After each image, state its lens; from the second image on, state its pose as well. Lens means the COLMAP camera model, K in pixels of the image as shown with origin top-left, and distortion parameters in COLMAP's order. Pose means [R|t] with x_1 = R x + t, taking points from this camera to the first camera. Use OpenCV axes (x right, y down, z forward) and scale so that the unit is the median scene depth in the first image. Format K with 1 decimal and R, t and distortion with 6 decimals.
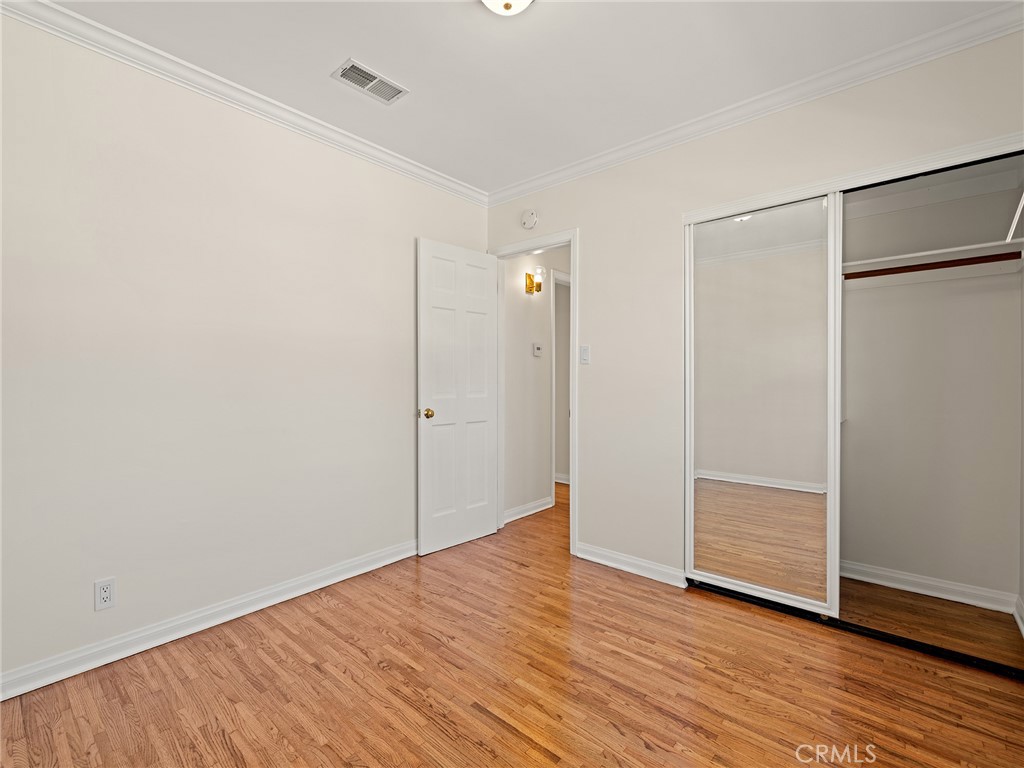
lens RADIAL K [[467.2, 0, 510.5], [0, 467.2, 381.6], [0, 0, 1]] dist [0.001083, 0.000650]
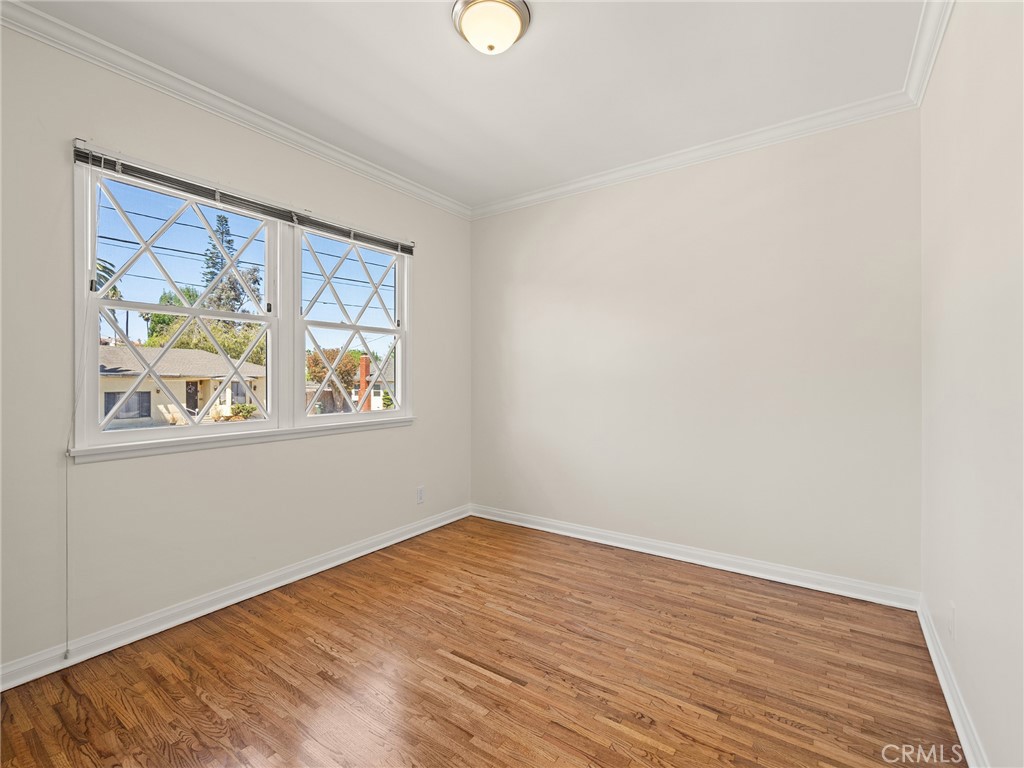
lens RADIAL K [[467.2, 0, 512.7], [0, 467.2, 379.5], [0, 0, 1]] dist [0.001083, 0.000650]
pose [[-0.994164, 0.003001, -0.107838, 0.059291], [0.001619, 0.999915, 0.012900, -0.015539], [0.107867, 0.012650, -0.994085, 1.975406]]
